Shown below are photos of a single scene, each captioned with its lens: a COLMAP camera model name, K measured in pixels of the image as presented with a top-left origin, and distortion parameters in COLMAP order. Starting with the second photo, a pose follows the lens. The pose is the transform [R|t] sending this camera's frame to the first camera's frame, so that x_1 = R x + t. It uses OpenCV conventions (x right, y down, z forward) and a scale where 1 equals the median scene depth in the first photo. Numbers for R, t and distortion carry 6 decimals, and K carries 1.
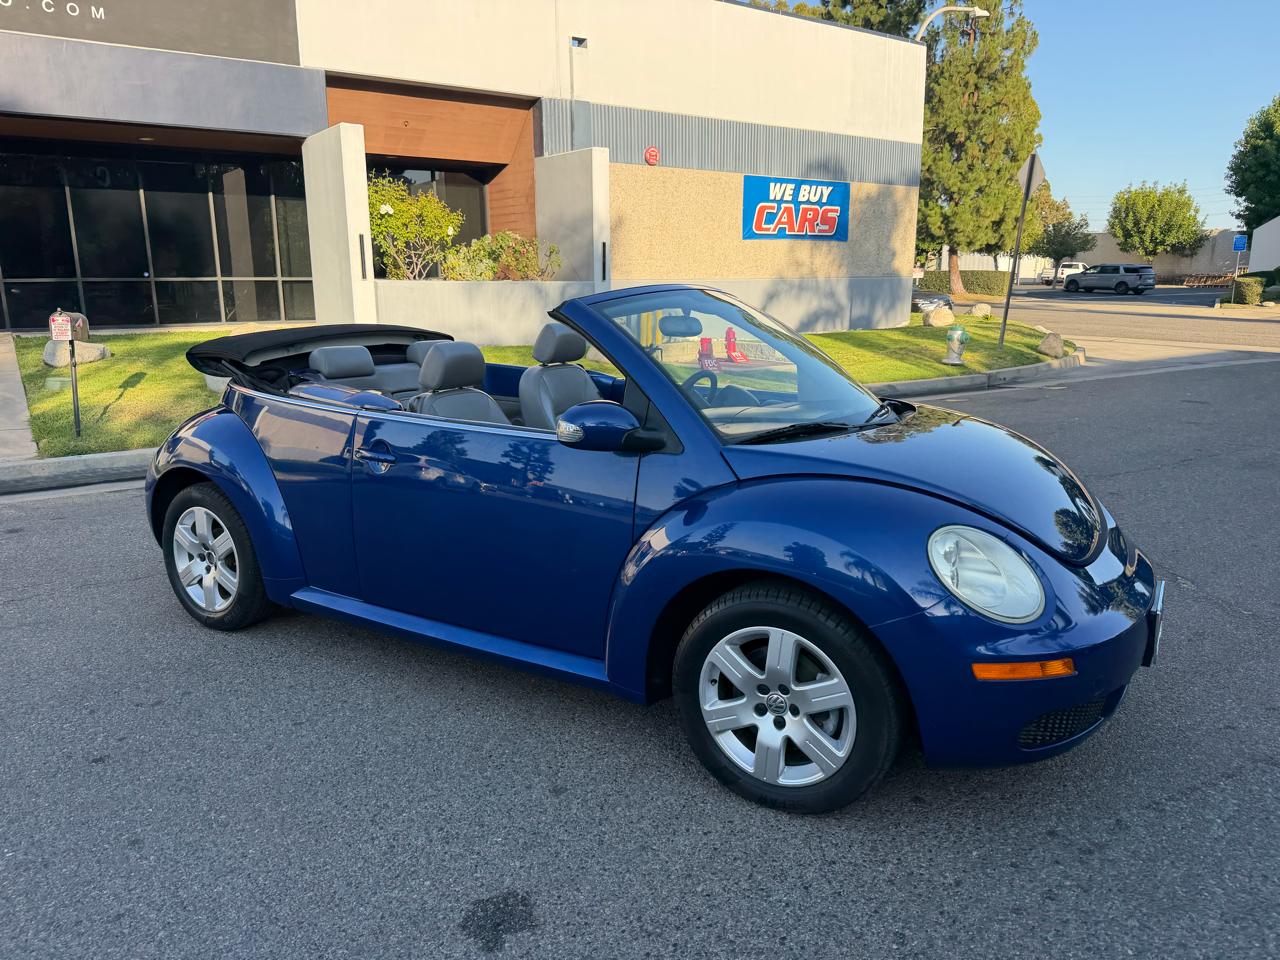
lens RADIAL K [[902.0, 0, 648.4], [0, 902.0, 479.2], [0, 0, 1]] dist [0.026668, -0.043244]
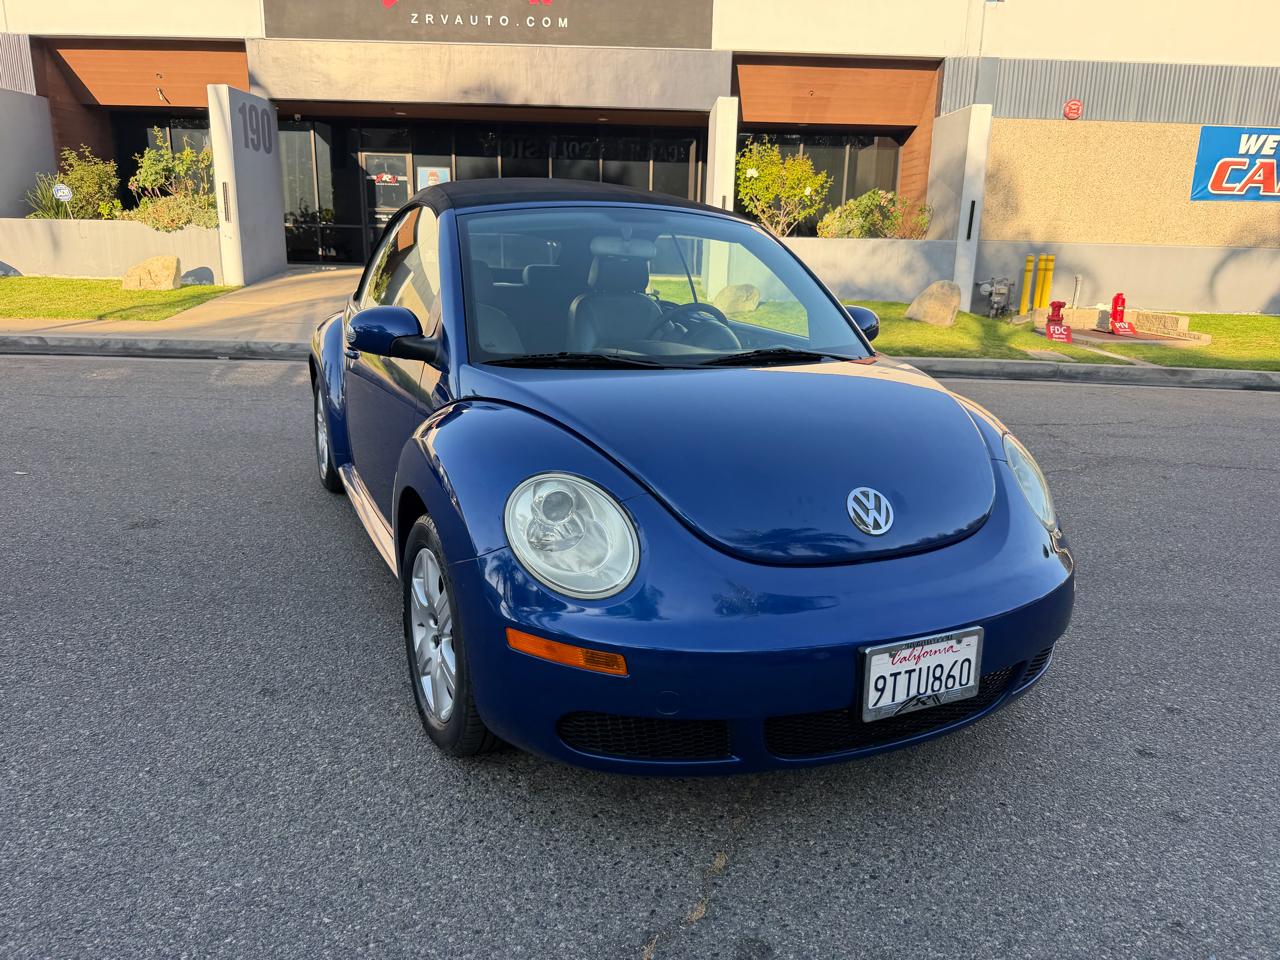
lens RADIAL K [[902.0, 0, 648.3], [0, 902.0, 477.6], [0, 0, 1]] dist [0.026668, -0.043244]
pose [[0.817665, 0.165992, -0.551244, 0.205034], [-0.150319, 0.985872, 0.073899, 0.009549], [0.555723, 0.022438, 0.831065, -0.001657]]
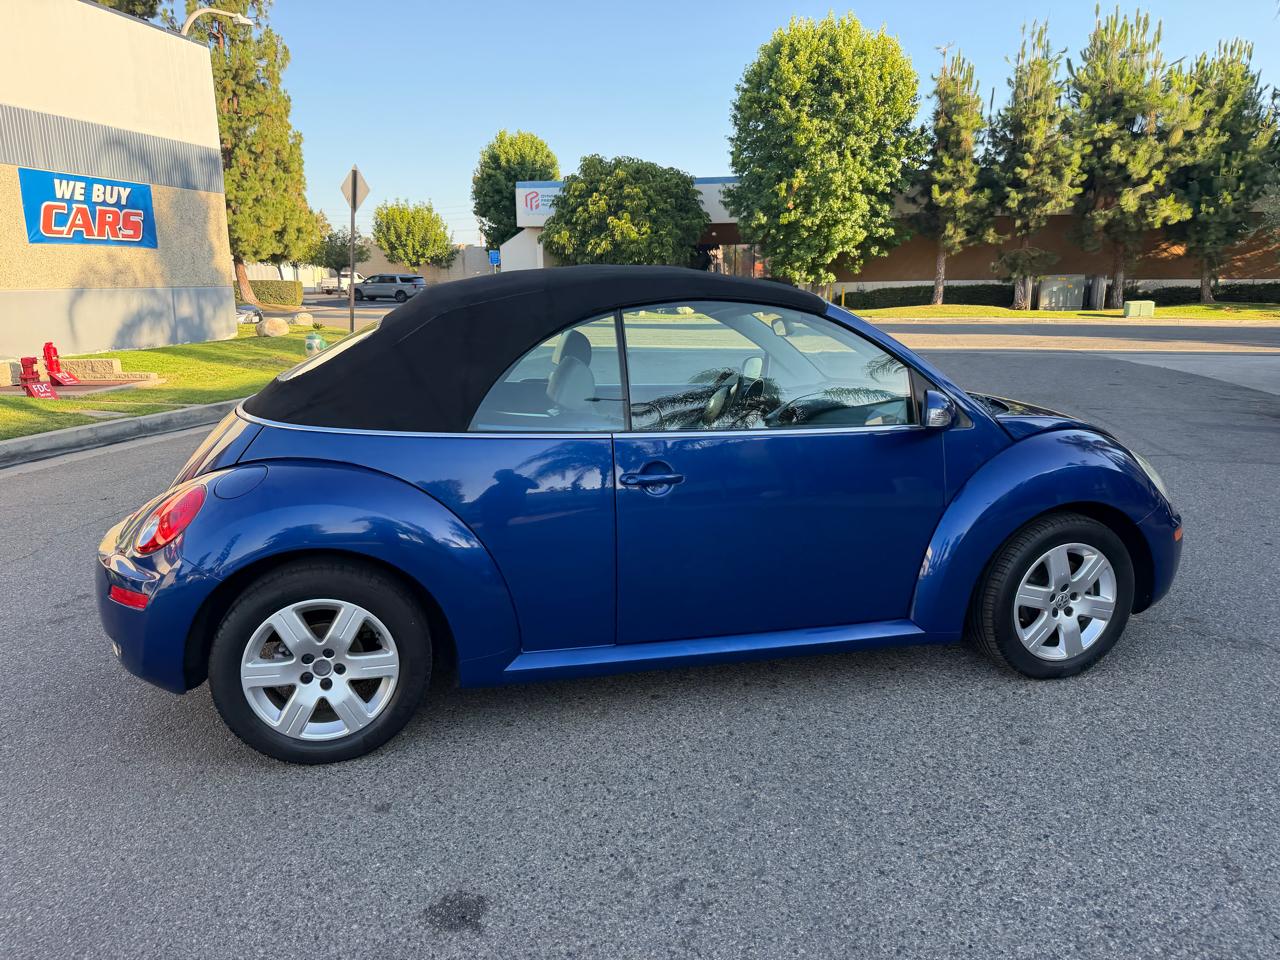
lens RADIAL K [[902.0, 0, 650.6], [0, 902.0, 475.5], [0, 0, 1]] dist [0.026668, -0.043244]
pose [[0.727300, -0.148468, 0.670069, -0.071667], [0.157961, 0.986322, 0.047087, -0.001537], [-0.667895, 0.071598, 0.740804, 0.007825]]
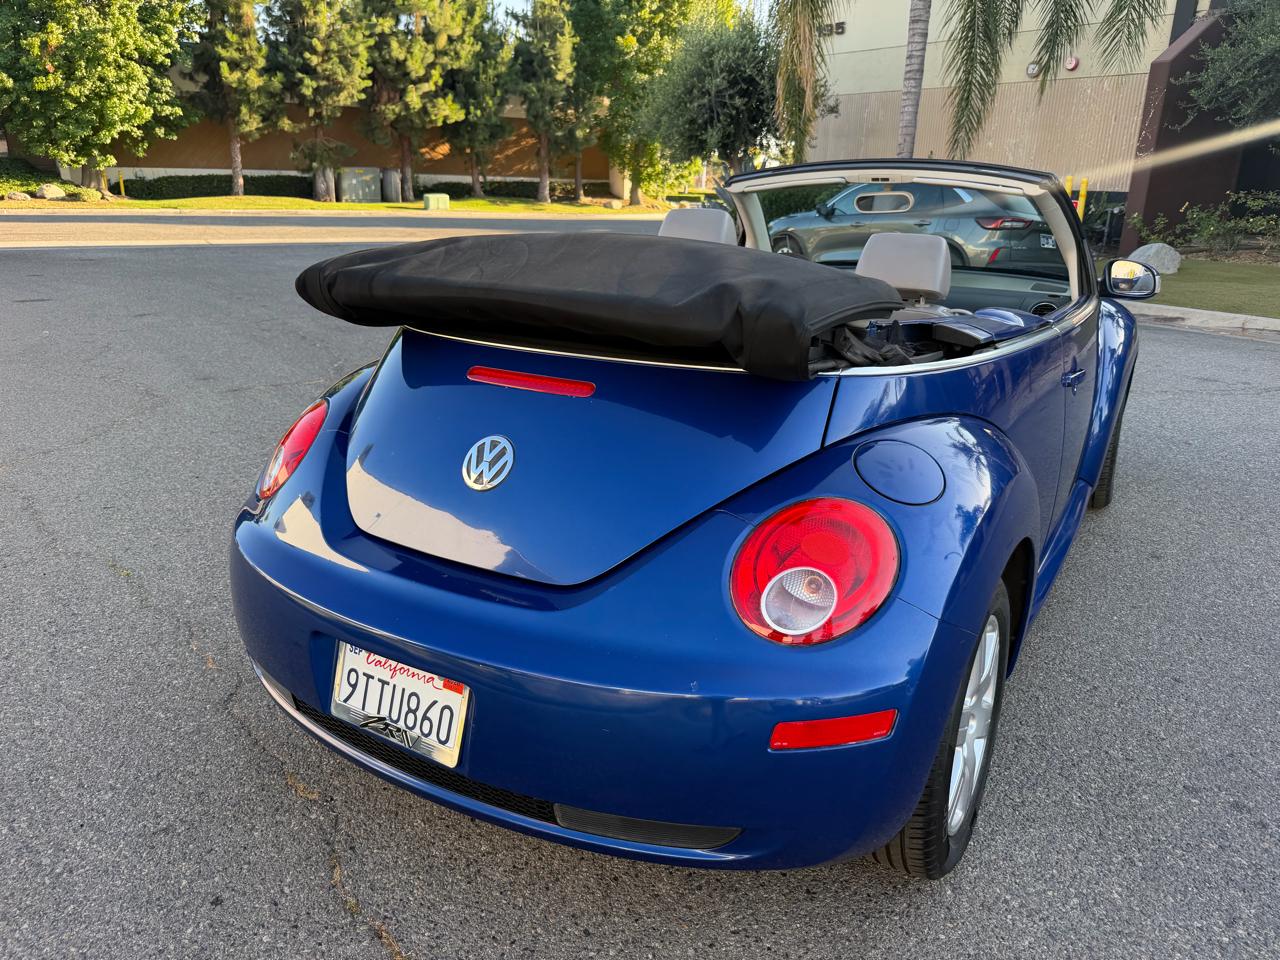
lens RADIAL K [[908.8, 0, 652.0], [0, 908.8, 473.9], [0, 0, 1]] dist [0.001159, -0.012706]
pose [[-0.001718, -0.306575, 0.951845, -0.193419], [0.198071, 0.932884, 0.300825, -0.045622], [-0.980186, 0.189050, 0.059121, 0.235667]]
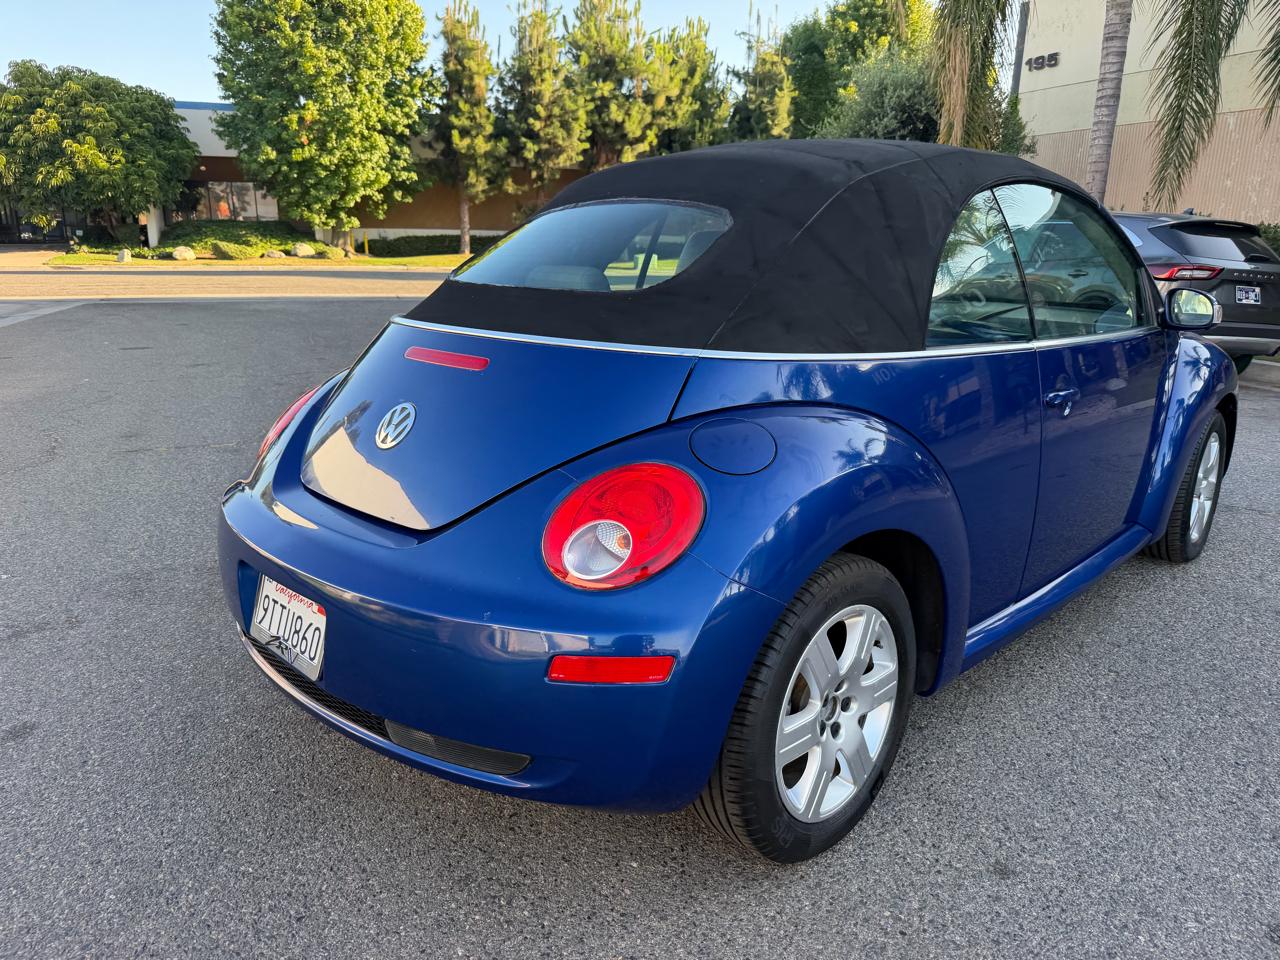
lens RADIAL K [[908.8, 0, 651.2], [0, 908.8, 485.6], [0, 0, 1]] dist [0.001159, -0.012706]
pose [[0.257251, -0.254498, 0.932230, -0.109366], [0.203347, 0.957353, 0.205243, -0.020582], [-0.944707, 0.136767, 0.298032, 0.146186]]
